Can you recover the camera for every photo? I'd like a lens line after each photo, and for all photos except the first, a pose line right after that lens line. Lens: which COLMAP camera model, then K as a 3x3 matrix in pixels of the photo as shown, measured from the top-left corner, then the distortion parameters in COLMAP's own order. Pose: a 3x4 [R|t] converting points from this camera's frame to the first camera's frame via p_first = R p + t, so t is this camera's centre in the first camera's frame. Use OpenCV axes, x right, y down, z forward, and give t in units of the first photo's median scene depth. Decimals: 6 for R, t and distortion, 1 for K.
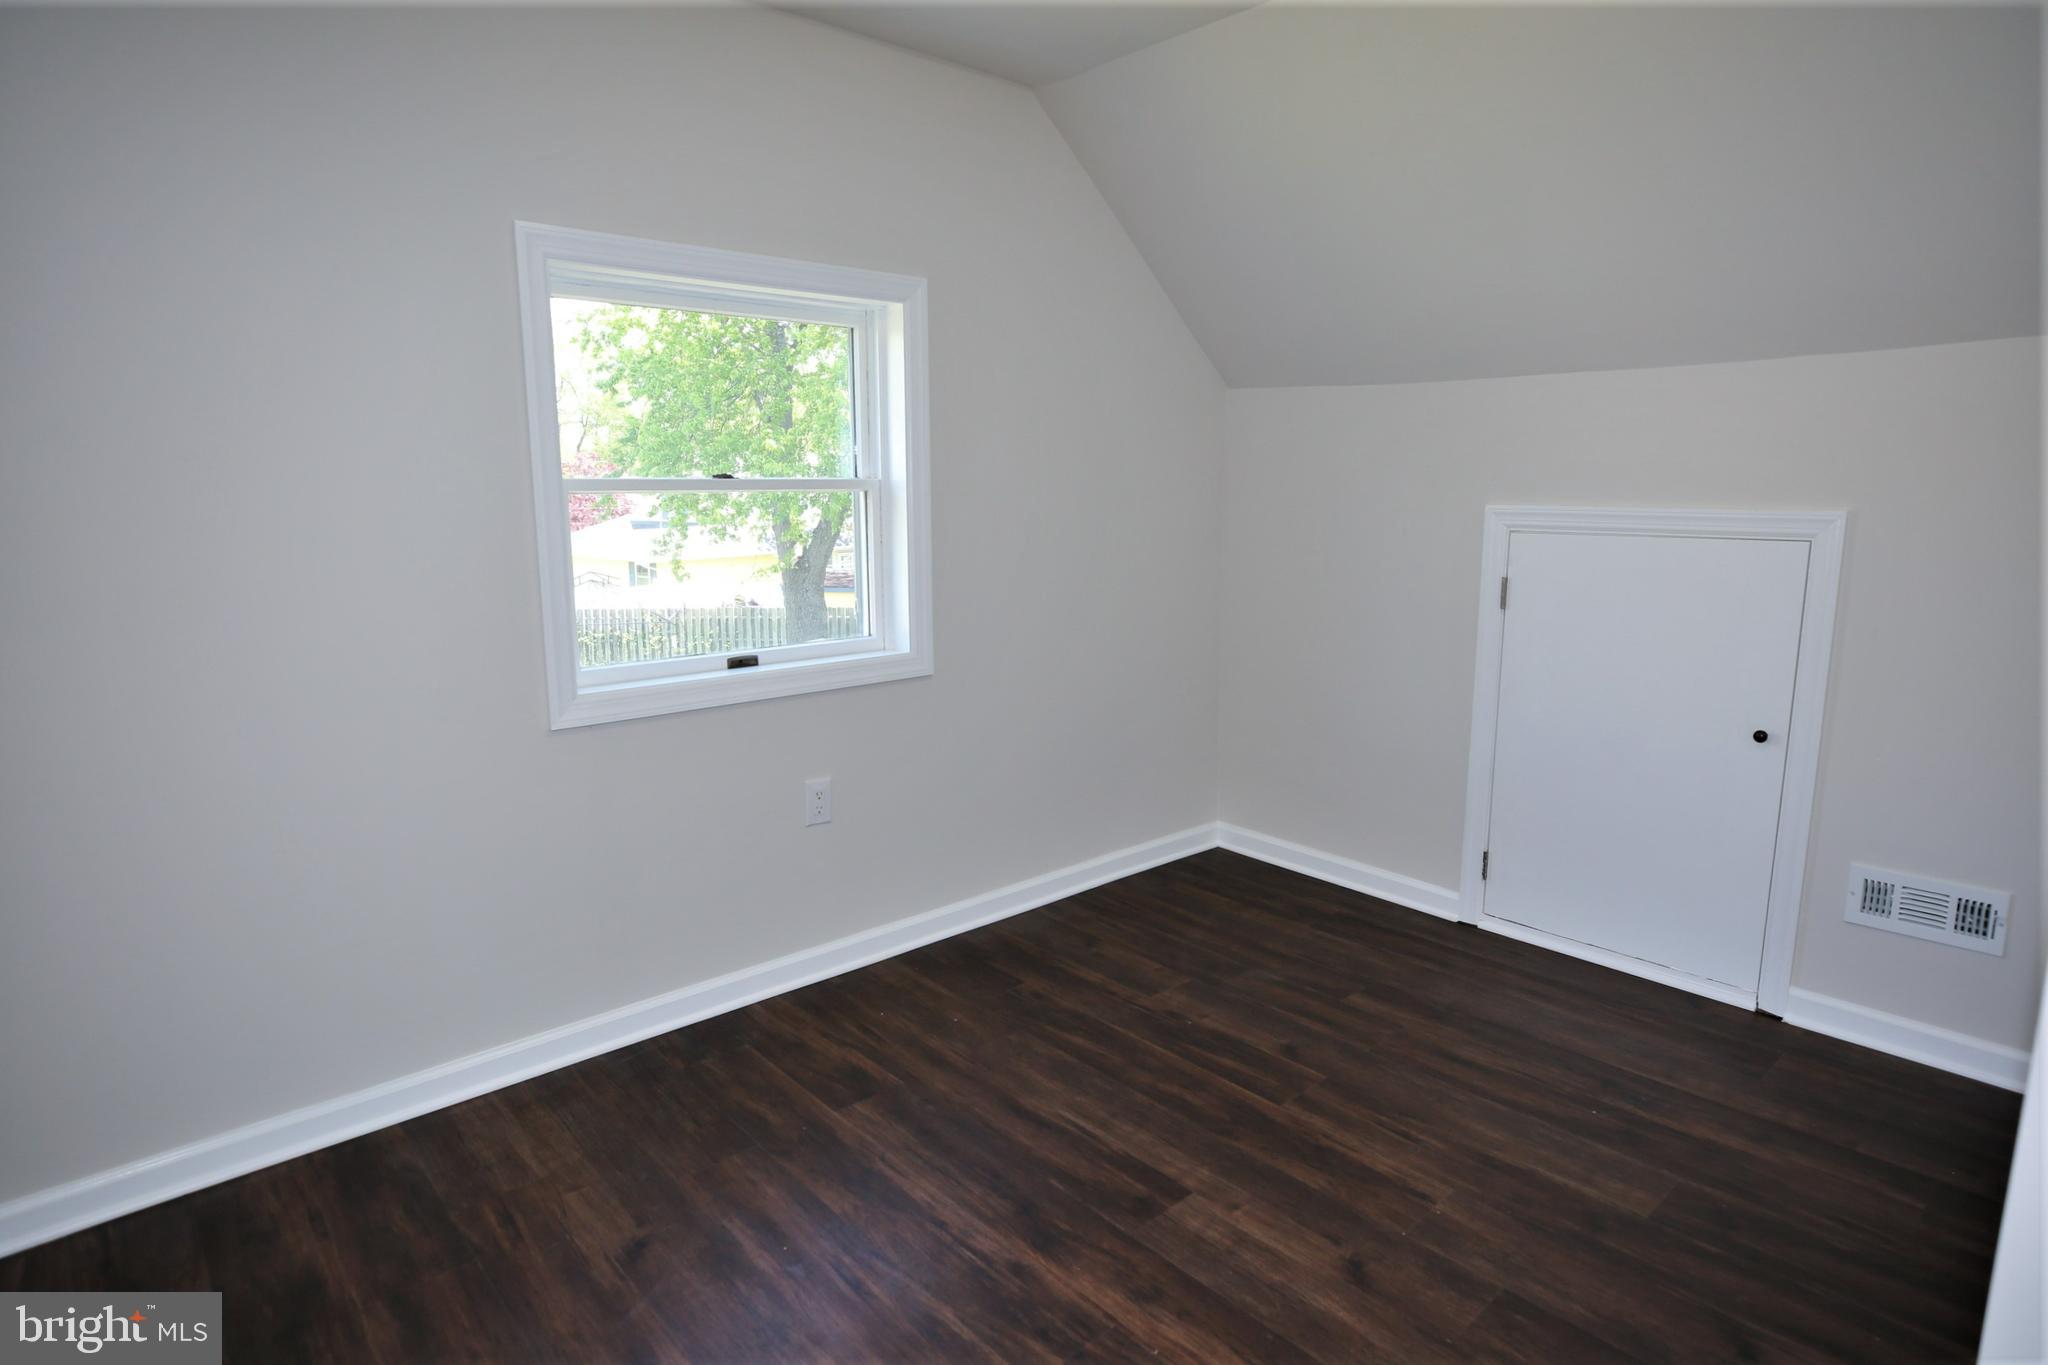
lens RADIAL K [[1126.2, 0, 1024.0], [0, 1126.2, 682.5], [0, 0, 1]] dist [-0.033403, 0.000643]
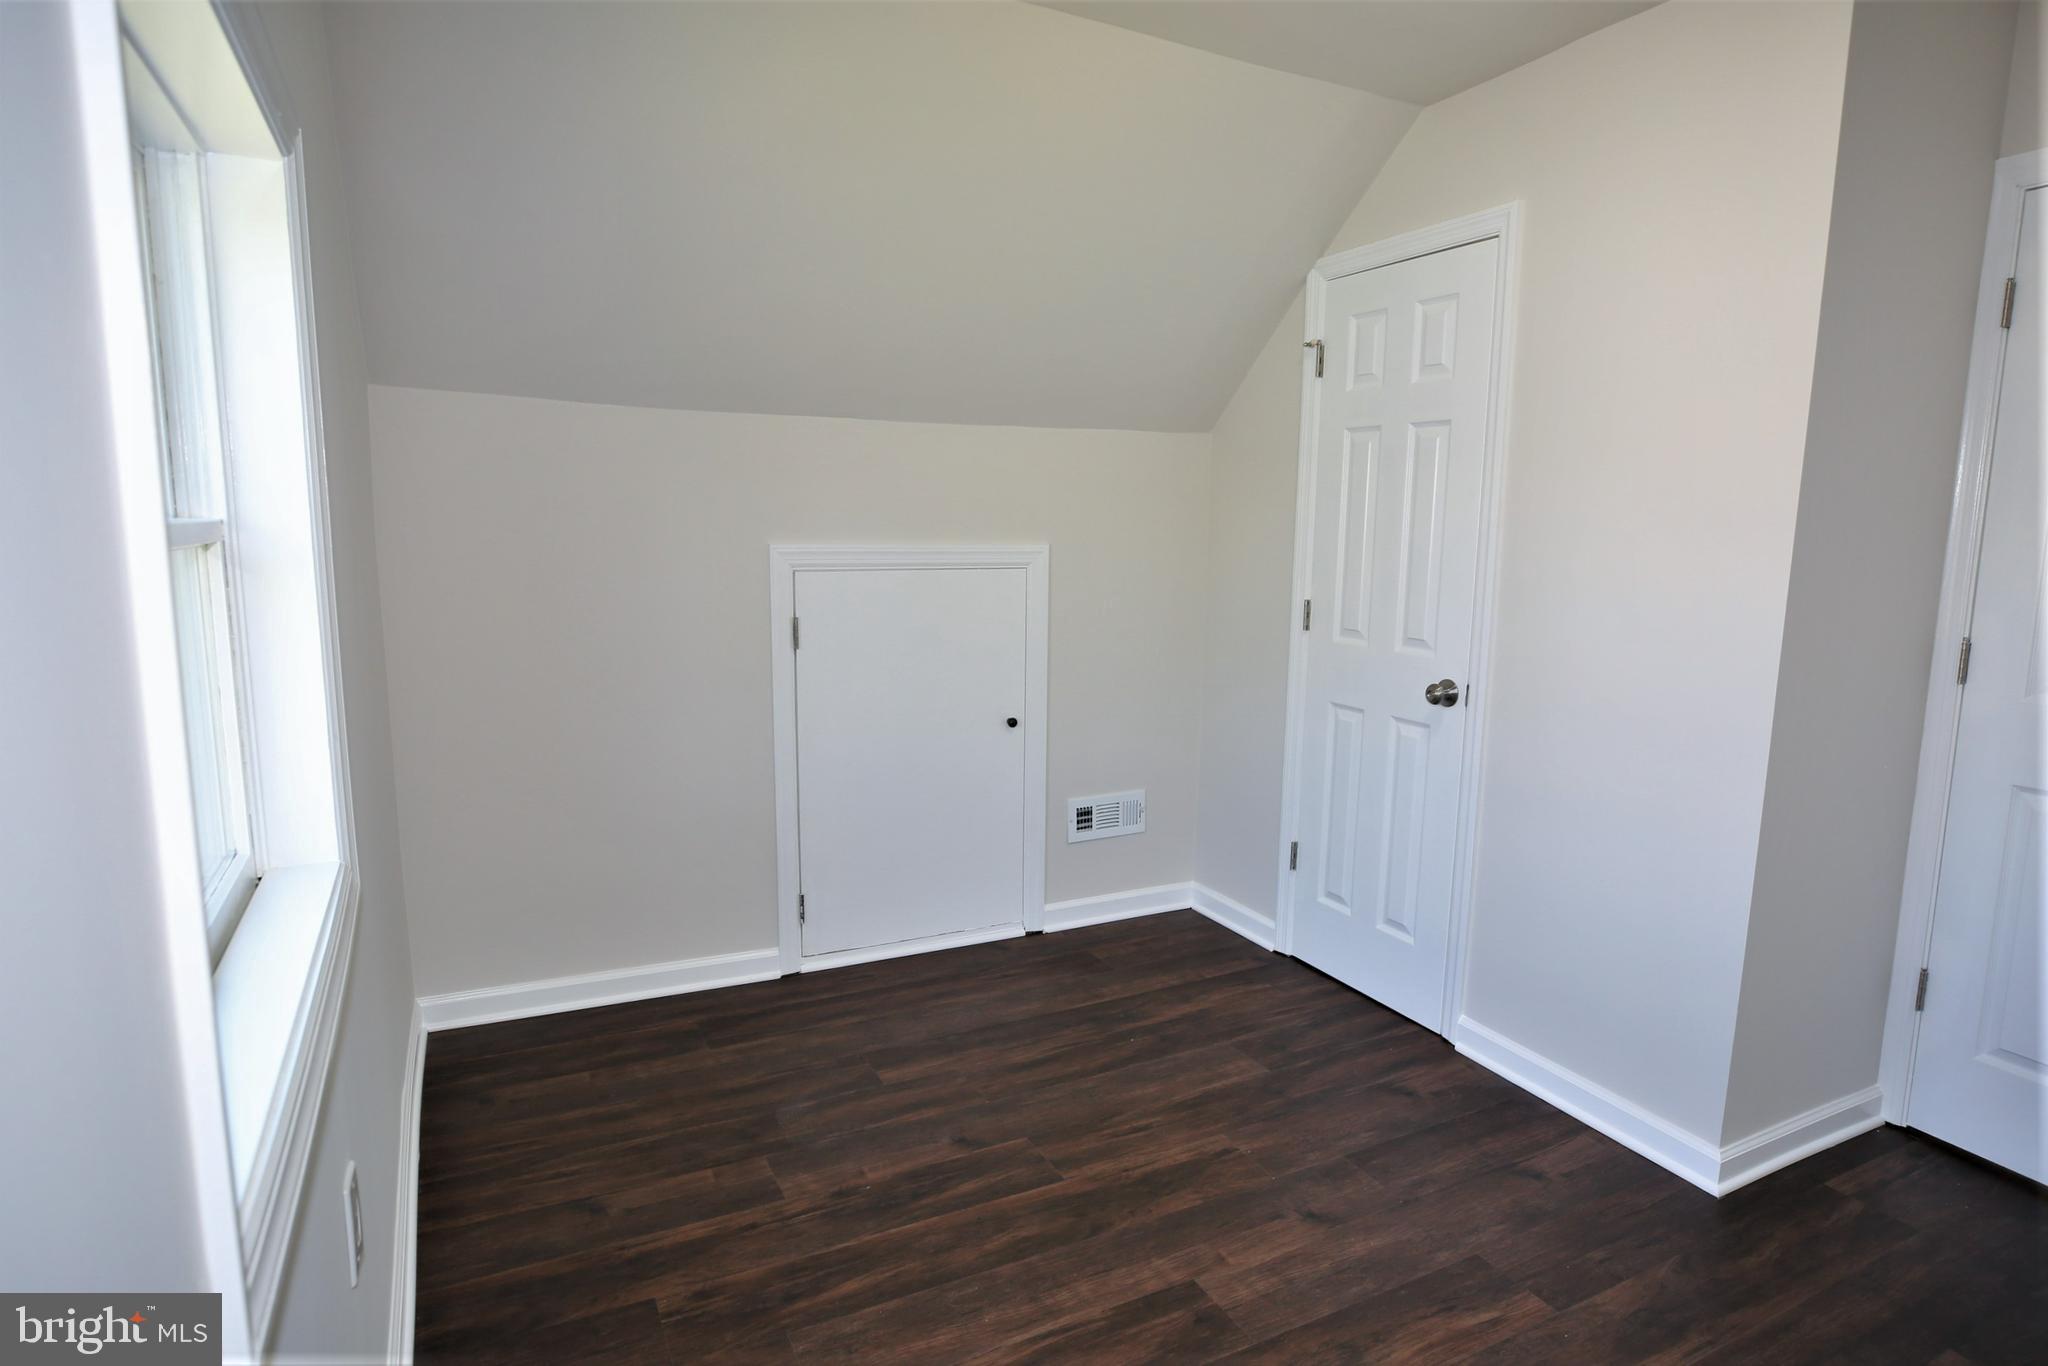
lens RADIAL K [[1126.2, 0, 1024.0], [0, 1126.2, 683.0], [0, 0, 1]] dist [-0.033403, 0.000643]
pose [[0.246558, -0.136151, 0.959517, -0.585745], [0.155393, 0.982826, 0.099528, -0.126791], [-0.956589, 0.124563, 0.263481, 0.671539]]
